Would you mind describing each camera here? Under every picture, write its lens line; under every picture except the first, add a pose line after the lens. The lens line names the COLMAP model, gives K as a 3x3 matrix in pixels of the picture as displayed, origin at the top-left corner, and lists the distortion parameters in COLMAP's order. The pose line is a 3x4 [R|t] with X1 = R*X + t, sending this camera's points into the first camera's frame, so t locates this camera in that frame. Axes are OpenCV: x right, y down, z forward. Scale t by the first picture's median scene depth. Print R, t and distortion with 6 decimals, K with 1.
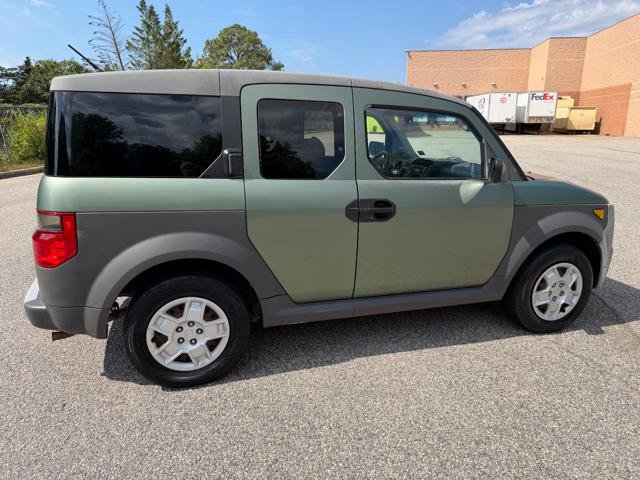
lens RADIAL K [[442.1, 0, 315.8], [0, 442.1, 240.1], [0, 0, 1]] dist [0.028822, -0.045309]
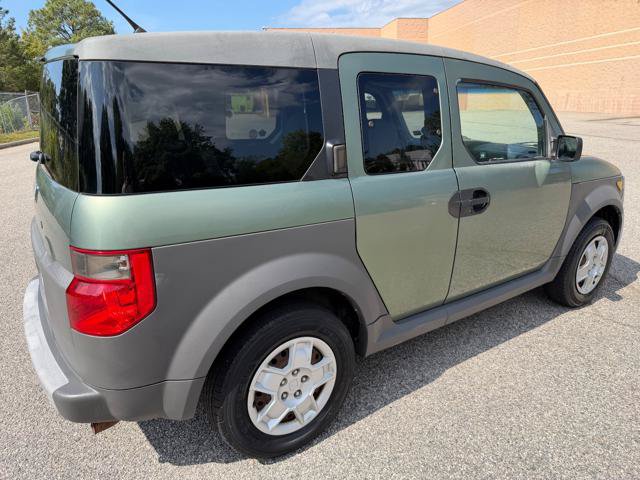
lens RADIAL K [[445.4, 0, 317.5], [0, 445.4, 243.5], [0, 0, 1]] dist [0.030872, -0.044011]
pose [[0.952483, -0.113266, 0.282749, -0.415726], [0.100105, 0.993129, 0.060617, -0.070767], [-0.287672, -0.029432, 0.957277, 0.244721]]
